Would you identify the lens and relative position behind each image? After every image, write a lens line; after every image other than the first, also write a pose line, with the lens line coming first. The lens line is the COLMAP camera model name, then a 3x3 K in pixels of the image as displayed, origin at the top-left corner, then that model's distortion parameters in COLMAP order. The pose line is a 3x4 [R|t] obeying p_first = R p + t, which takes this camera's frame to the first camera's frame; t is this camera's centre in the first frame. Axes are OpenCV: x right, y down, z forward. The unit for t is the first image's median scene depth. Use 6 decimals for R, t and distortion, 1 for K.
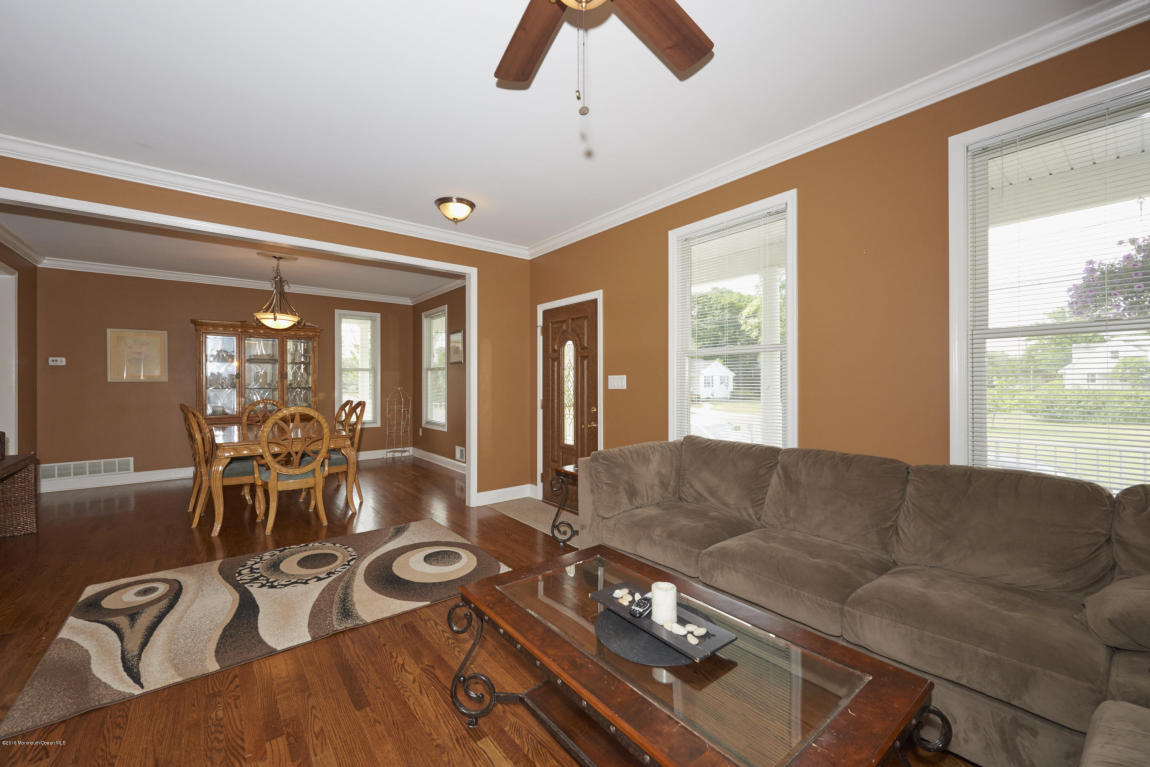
lens RADIAL K [[456.0, 0, 577.1], [0, 456.0, 383.4], [0, 0, 1]] dist [-0.000650, -0.000170]
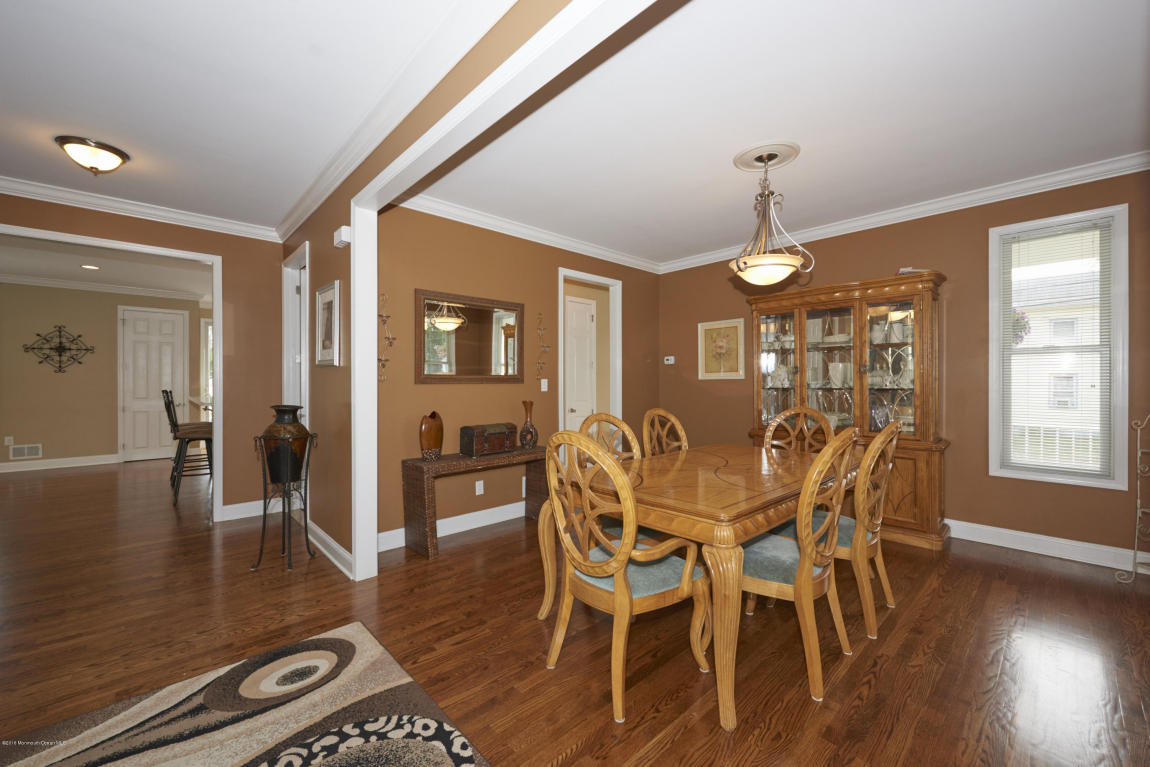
lens RADIAL K [[456.0, 0, 577.1], [0, 456.0, 383.4], [0, 0, 1]] dist [-0.000650, -0.000170]
pose [[0.069590, 0.003076, -0.997571, -0.186596], [0.000905, 0.999995, 0.003147, 0.002726], [0.997575, -0.001122, 0.069587, 1.216798]]
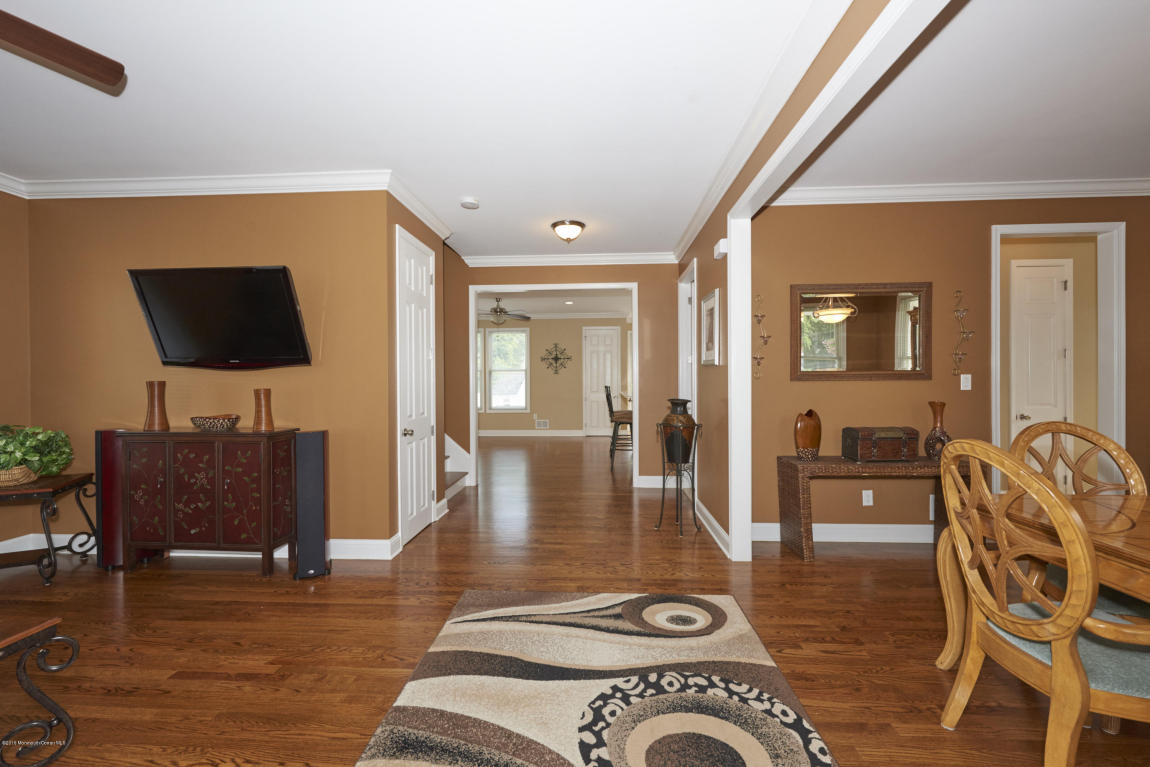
lens RADIAL K [[456.0, 0, 577.1], [0, 456.0, 383.4], [0, 0, 1]] dist [-0.000650, -0.000170]
pose [[-0.671252, 0.008935, -0.741176, -0.157073], [0.005893, 0.999960, 0.006718, 0.002639], [0.741206, 0.000142, -0.671277, 1.260108]]
